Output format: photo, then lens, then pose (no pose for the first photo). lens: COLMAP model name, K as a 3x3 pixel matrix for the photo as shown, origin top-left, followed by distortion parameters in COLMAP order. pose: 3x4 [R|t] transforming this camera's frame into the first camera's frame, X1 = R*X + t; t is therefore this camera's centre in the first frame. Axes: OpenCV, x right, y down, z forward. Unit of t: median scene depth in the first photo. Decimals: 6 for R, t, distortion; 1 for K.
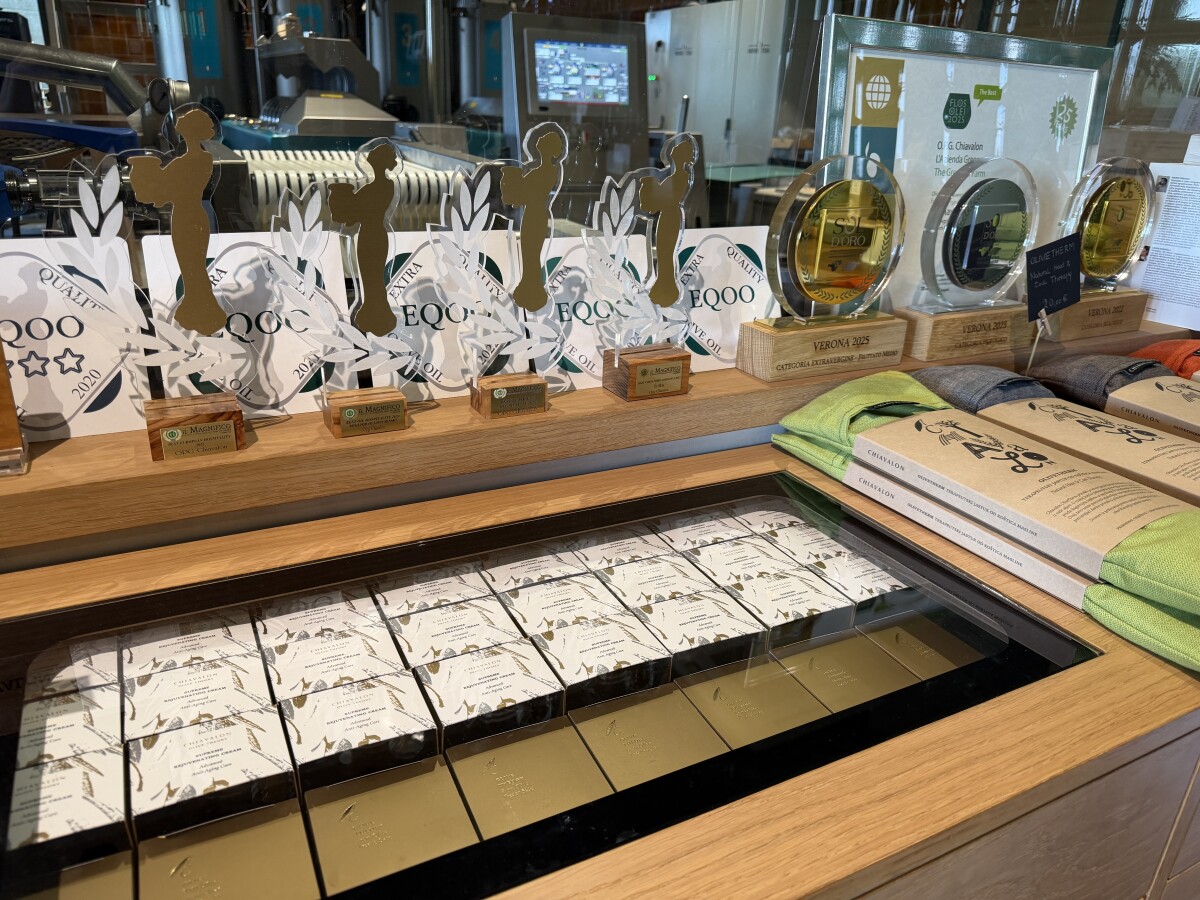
lens RADIAL K [[853.6, 0, 595.6], [0, 853.6, 456.2], [0, 0, 1]] dist [0.032815, -0.041322]
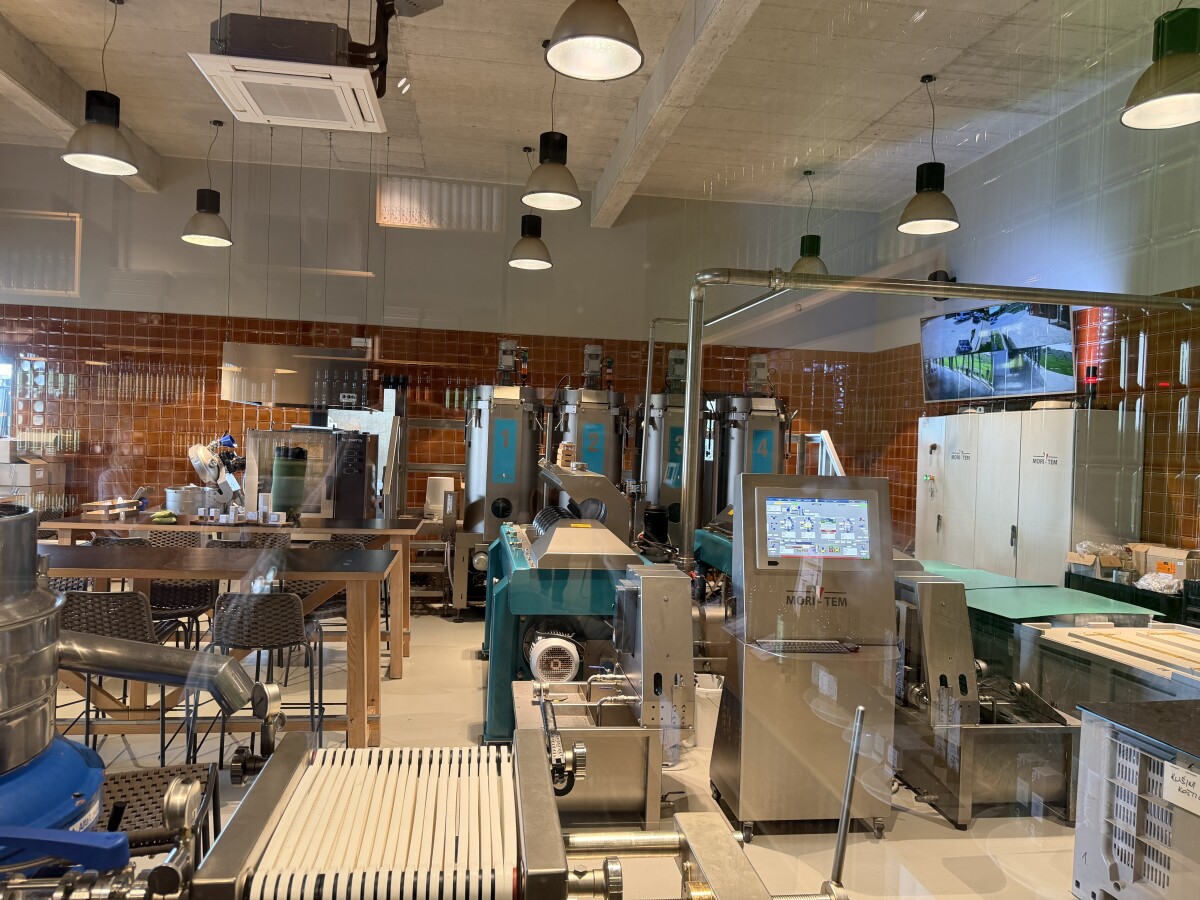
lens RADIAL K [[853.6, 0, 595.6], [0, 853.6, 456.2], [0, 0, 1]] dist [0.032815, -0.041322]
pose [[0.945223, -0.004223, -0.326399, 0.061022], [-0.121717, 0.923243, -0.364427, -0.142852], [0.302884, 0.384193, 0.872156, 0.070717]]
